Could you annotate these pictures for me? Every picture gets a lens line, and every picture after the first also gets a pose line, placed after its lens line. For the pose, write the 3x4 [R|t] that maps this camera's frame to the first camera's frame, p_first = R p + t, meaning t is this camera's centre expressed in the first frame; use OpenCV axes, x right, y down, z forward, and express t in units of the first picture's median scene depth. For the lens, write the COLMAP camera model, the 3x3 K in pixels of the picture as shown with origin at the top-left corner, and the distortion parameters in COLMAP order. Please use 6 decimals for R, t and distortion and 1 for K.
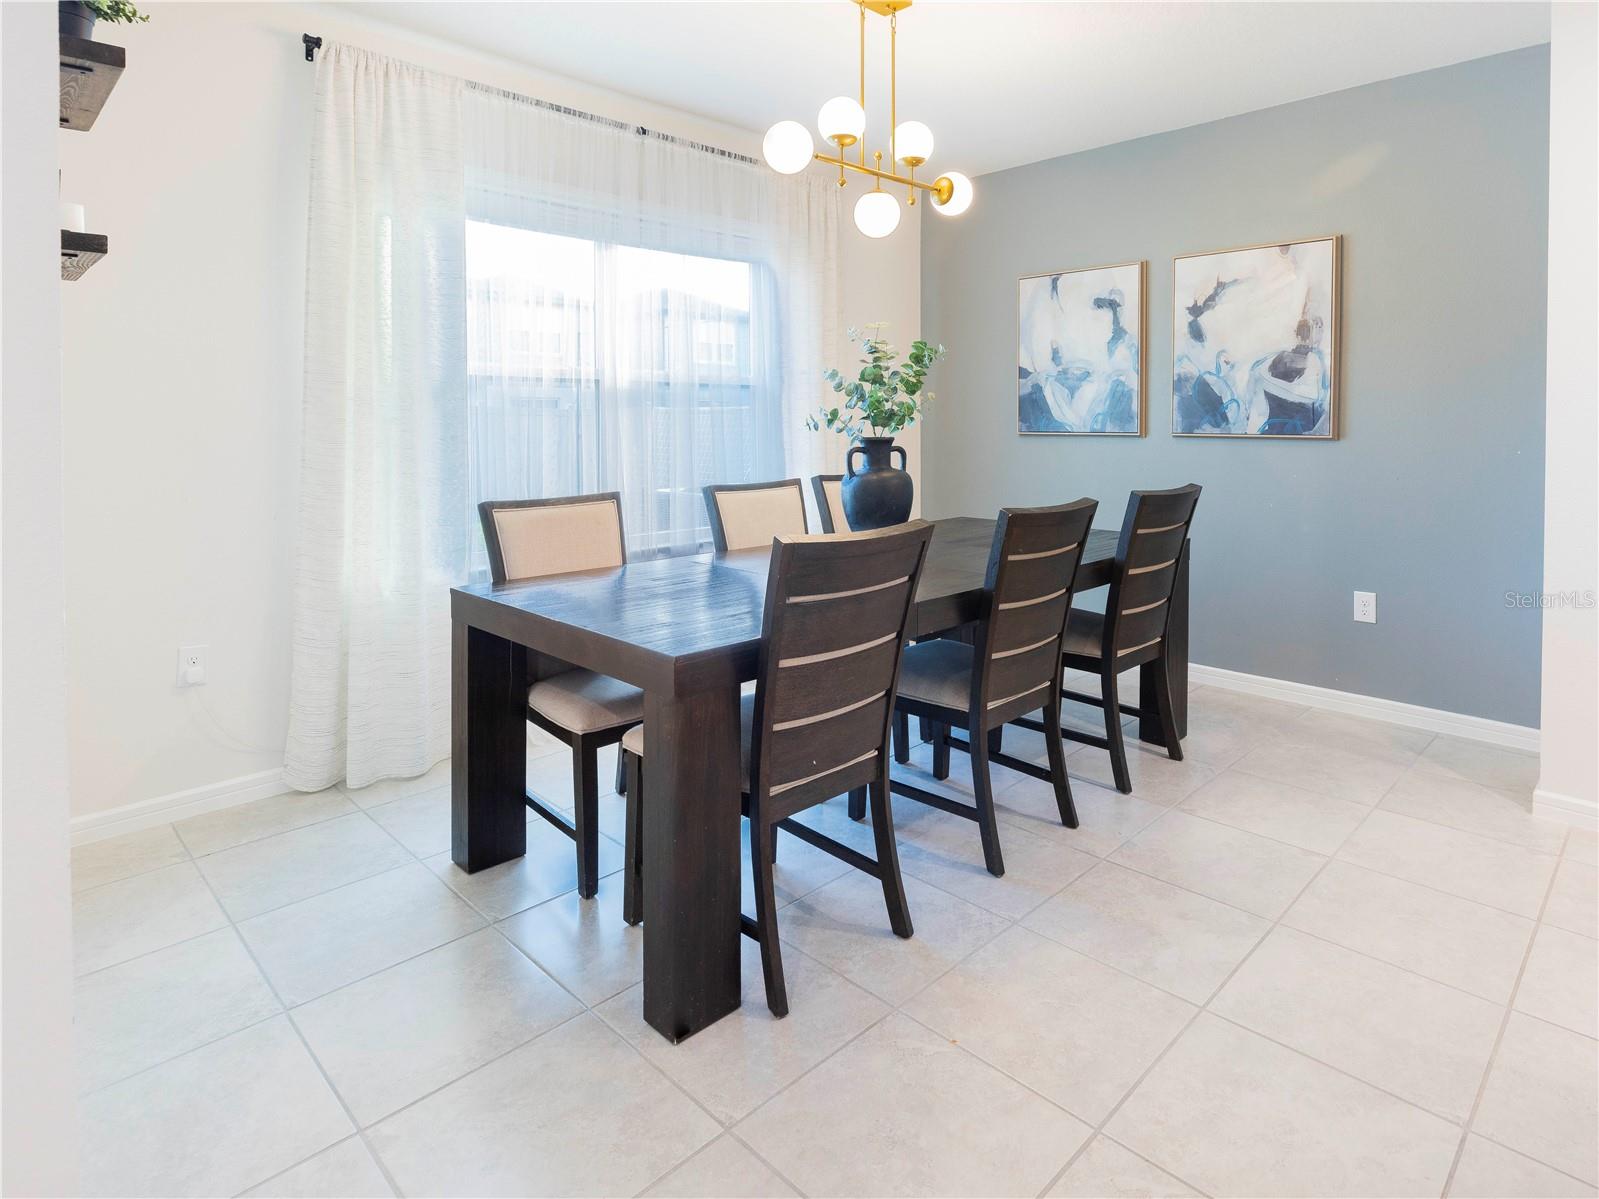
lens RADIAL K [[878.5, 0, 800.6], [0, 878.5, 498.0], [0, 0, 1]] dist [-0.000609, -0.001074]
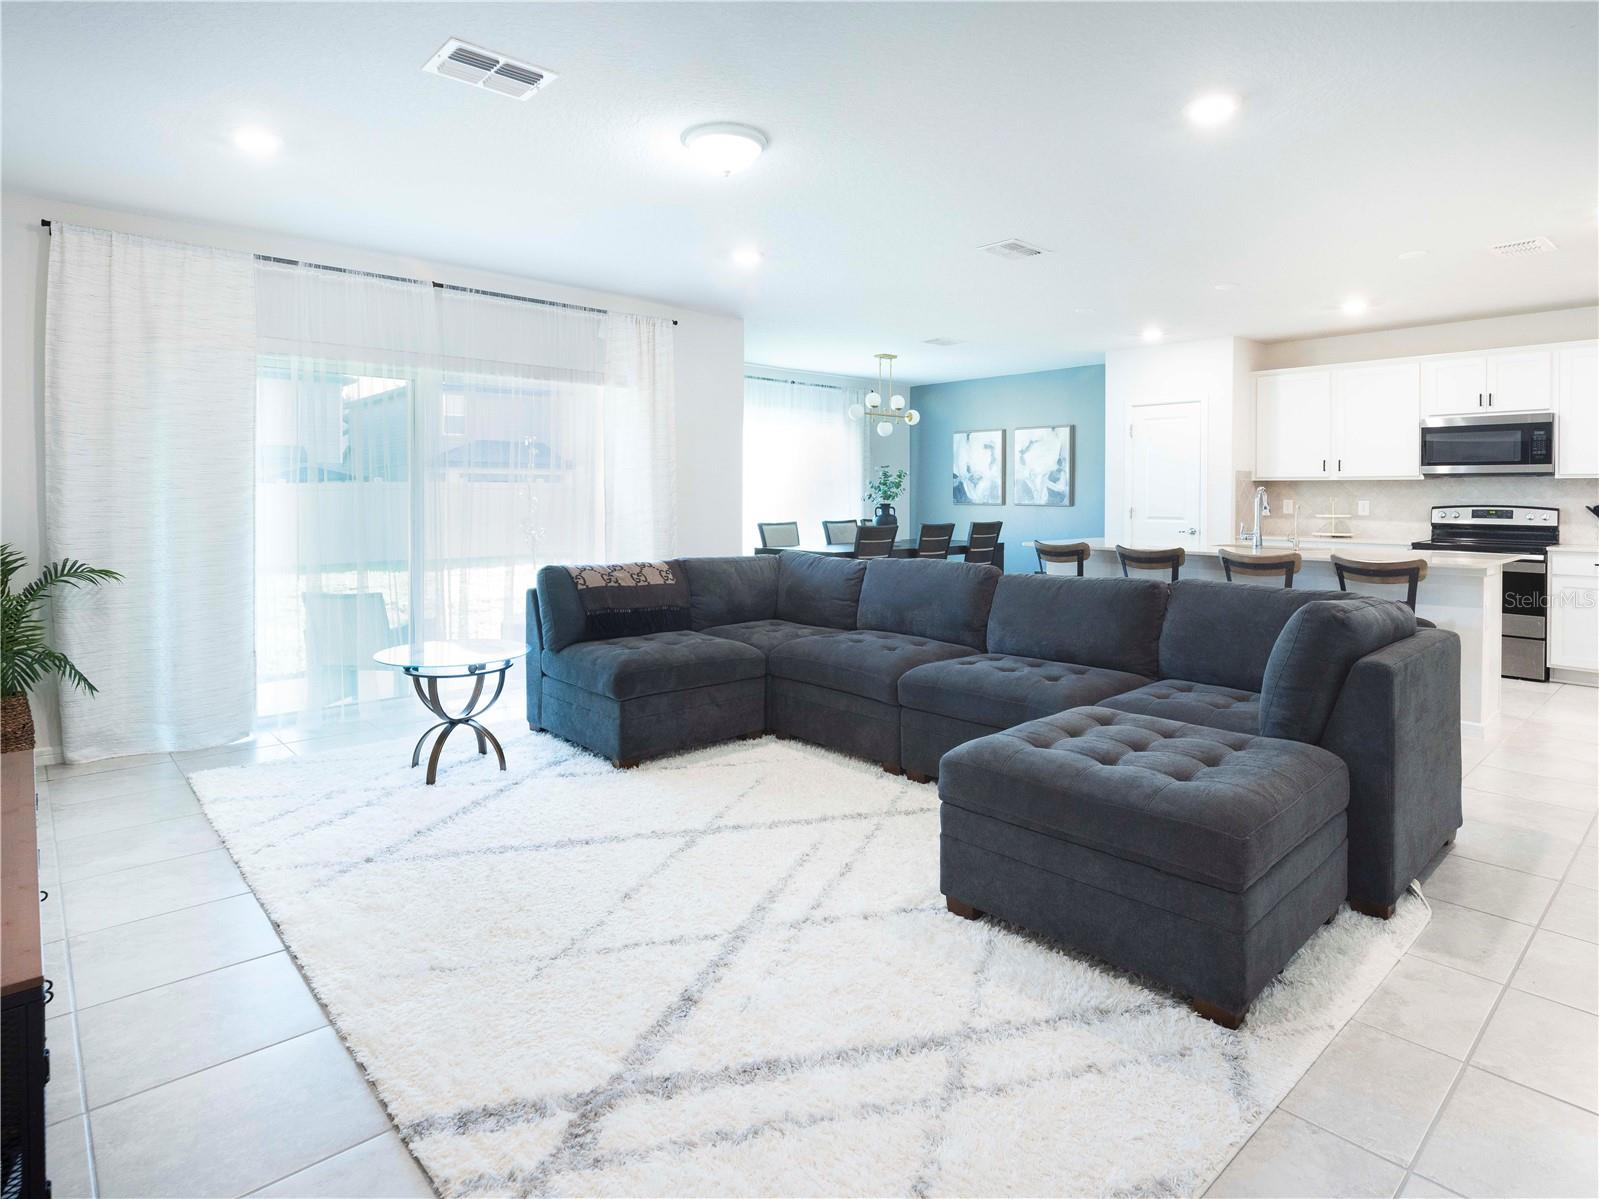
lens RADIAL K [[878.5, 0, 800.6], [0, 878.5, 498.0], [0, 0, 1]] dist [-0.000609, -0.001074]
pose [[0.999605, 0.006620, -0.027311, -0.085117], [-0.008916, 0.996357, -0.084815, 0.120891], [0.026650, 0.085025, 0.996022, -1.422320]]
